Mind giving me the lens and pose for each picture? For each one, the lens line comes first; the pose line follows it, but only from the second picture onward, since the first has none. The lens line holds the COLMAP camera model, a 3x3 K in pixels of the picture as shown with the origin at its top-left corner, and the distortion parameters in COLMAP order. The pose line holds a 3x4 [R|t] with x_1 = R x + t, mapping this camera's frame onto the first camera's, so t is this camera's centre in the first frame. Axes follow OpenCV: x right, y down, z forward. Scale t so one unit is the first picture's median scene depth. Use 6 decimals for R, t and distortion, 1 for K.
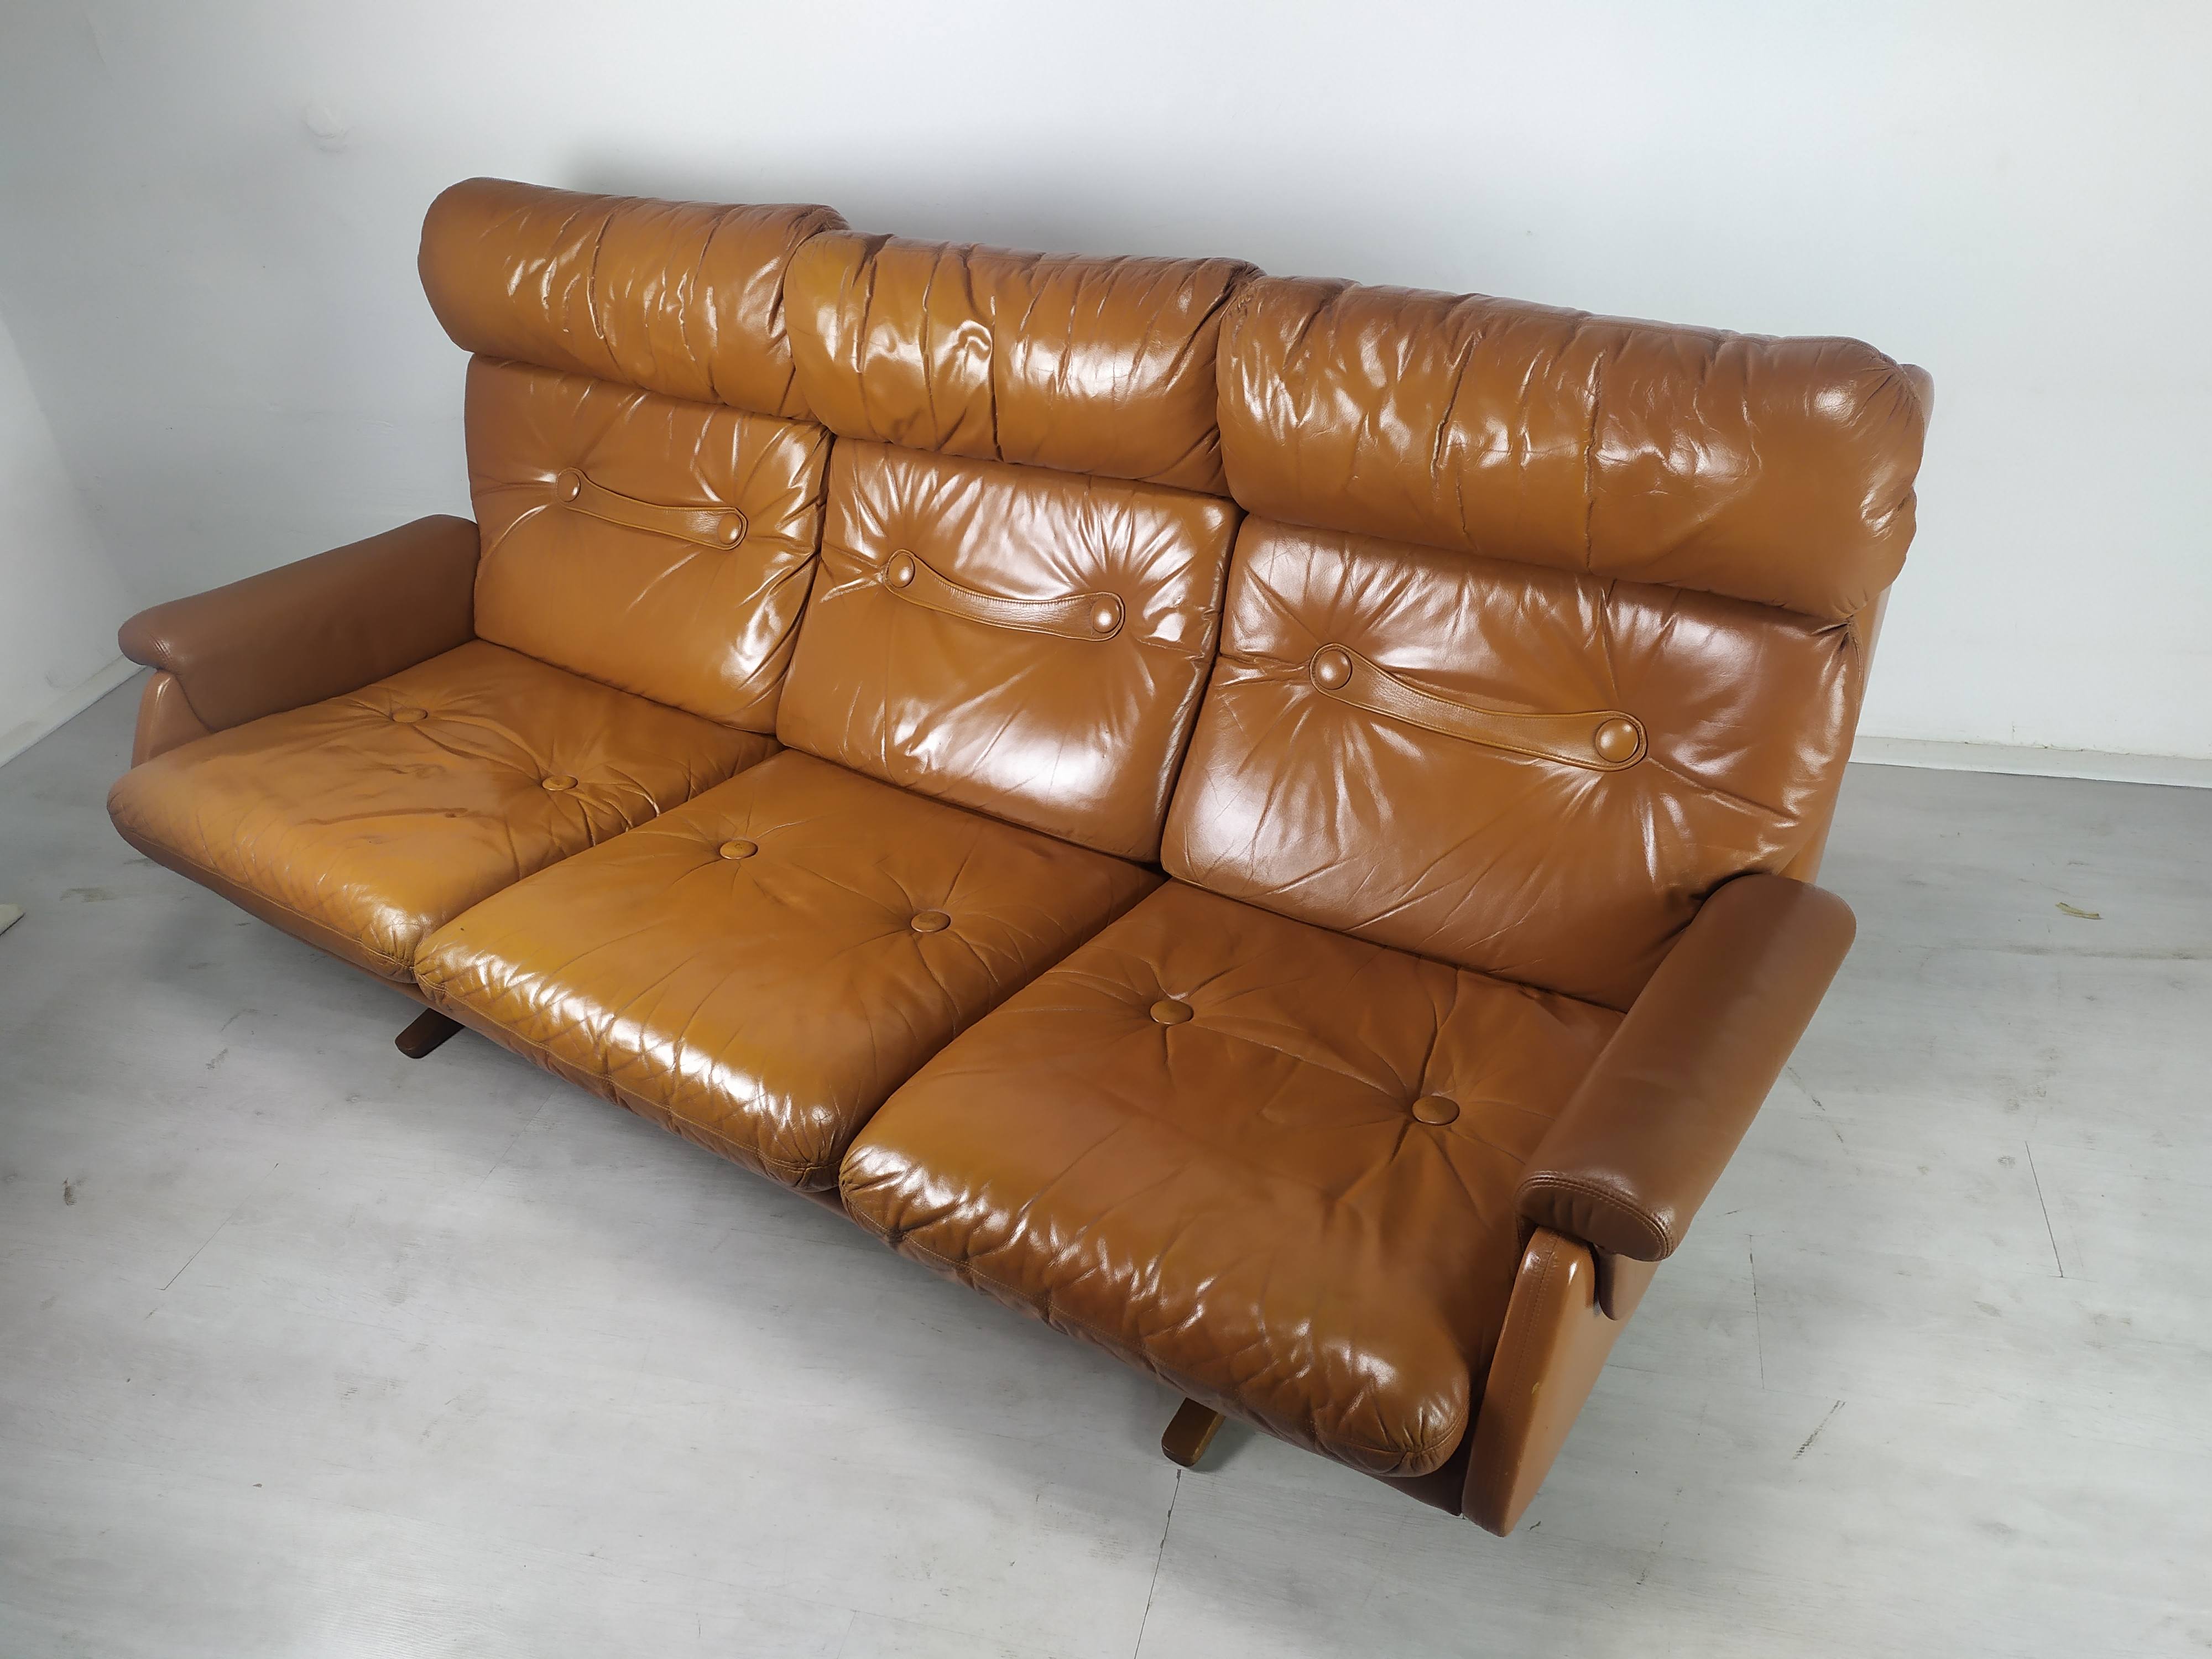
lens RADIAL K [[1701.2, 0, 1078.6], [0, 1701.2, 864.1], [0, 0, 1]] dist [0.008221, -0.010594]
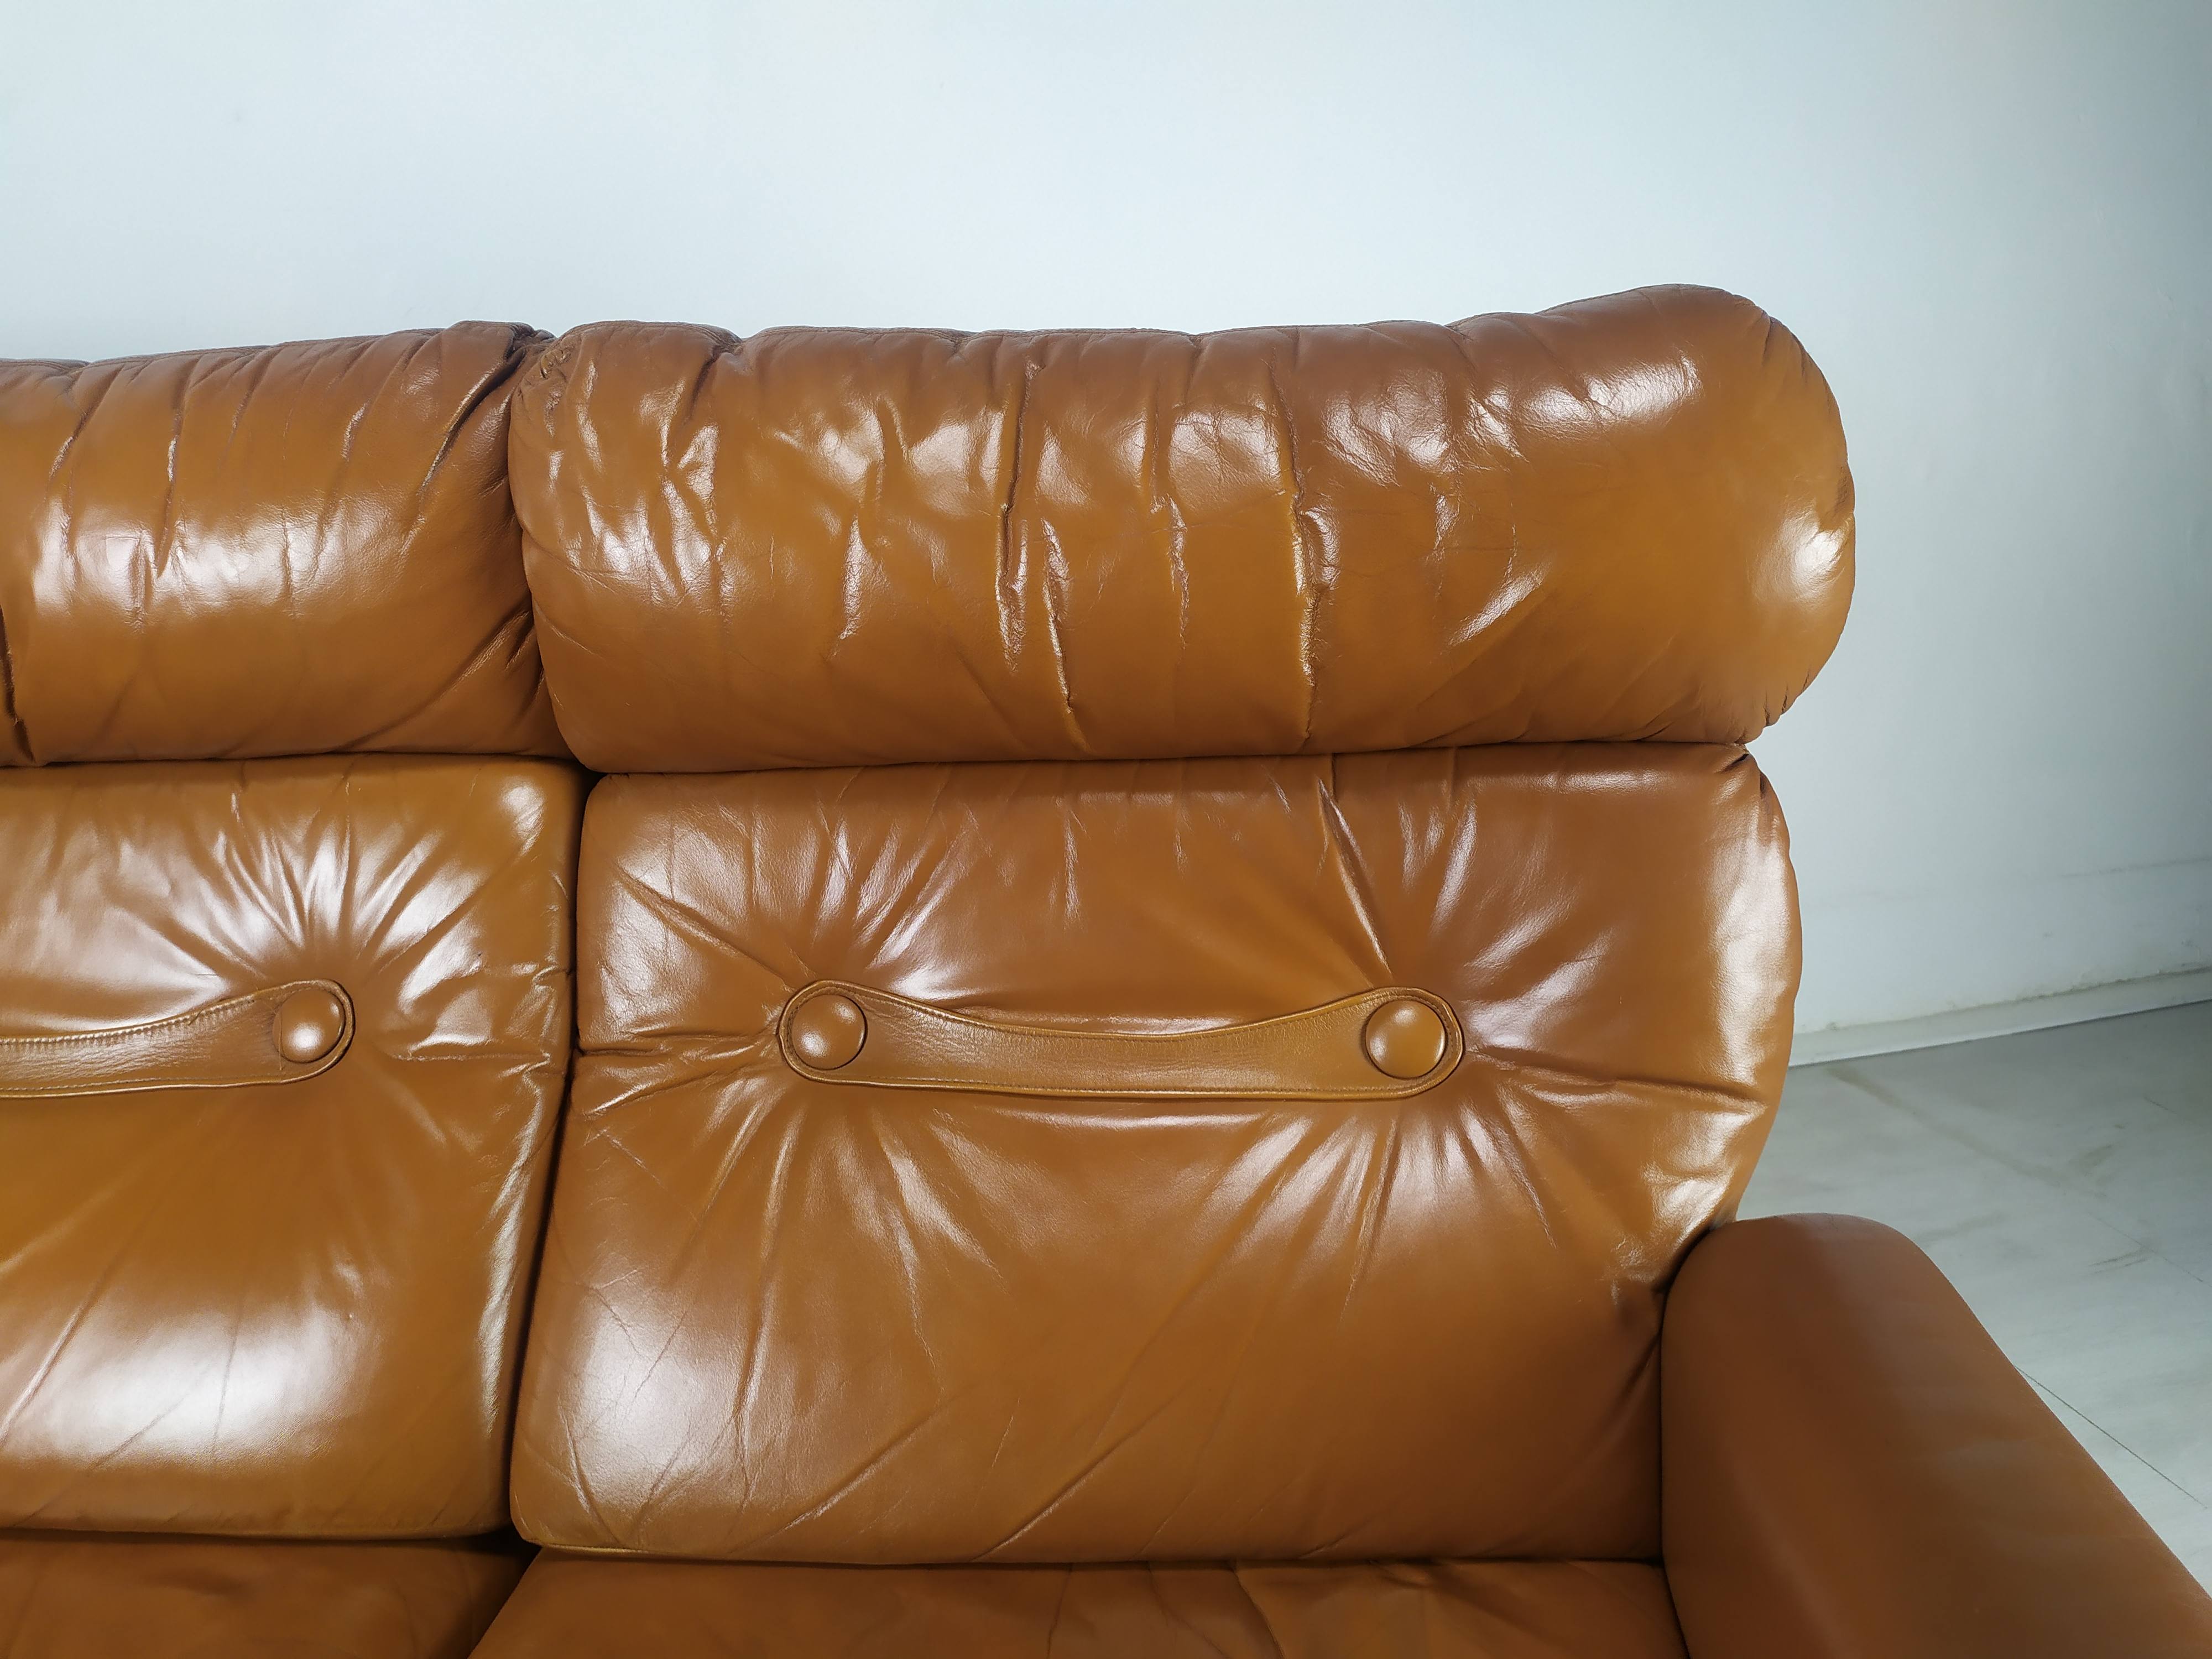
lens RADIAL K [[1701.2, 0, 1133.4], [0, 1701.2, 804.0], [0, 0, 1]] dist [0.008221, -0.010594]
pose [[0.852433, -0.080093, 0.516666, -0.030541], [0.253569, 0.927531, -0.274571, -0.012929], [-0.457232, 0.365064, 0.810967, 0.494404]]
